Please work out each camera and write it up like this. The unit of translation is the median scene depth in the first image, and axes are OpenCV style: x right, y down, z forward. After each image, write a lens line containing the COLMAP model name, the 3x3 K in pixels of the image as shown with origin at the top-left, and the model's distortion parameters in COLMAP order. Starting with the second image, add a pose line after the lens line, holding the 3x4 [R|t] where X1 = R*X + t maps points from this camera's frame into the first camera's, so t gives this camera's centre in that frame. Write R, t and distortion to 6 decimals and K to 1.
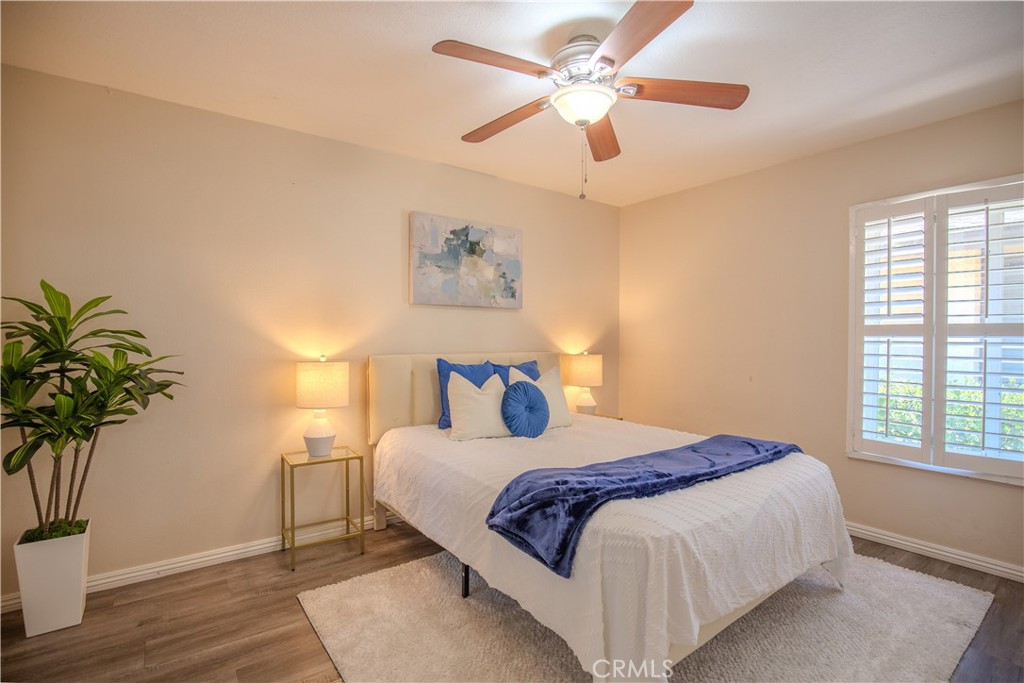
lens RADIAL K [[476.4, 0, 504.0], [0, 476.4, 343.5], [0, 0, 1]] dist [-0.027261, 0.002317]
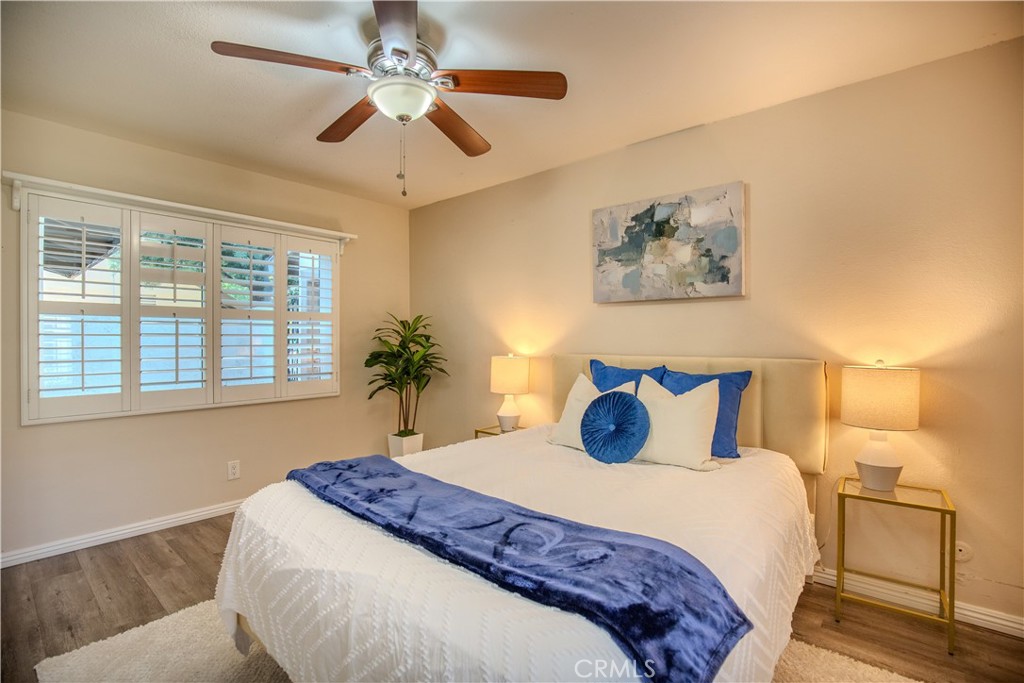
lens RADIAL K [[476.4, 0, 505.2], [0, 476.4, 341.3], [0, 0, 1]] dist [-0.027261, 0.002317]
pose [[0.242350, -0.010765, -0.970129, 0.664604], [-0.018133, 0.999714, -0.015623, 0.011485], [0.970019, 0.021377, 0.242086, 0.544923]]
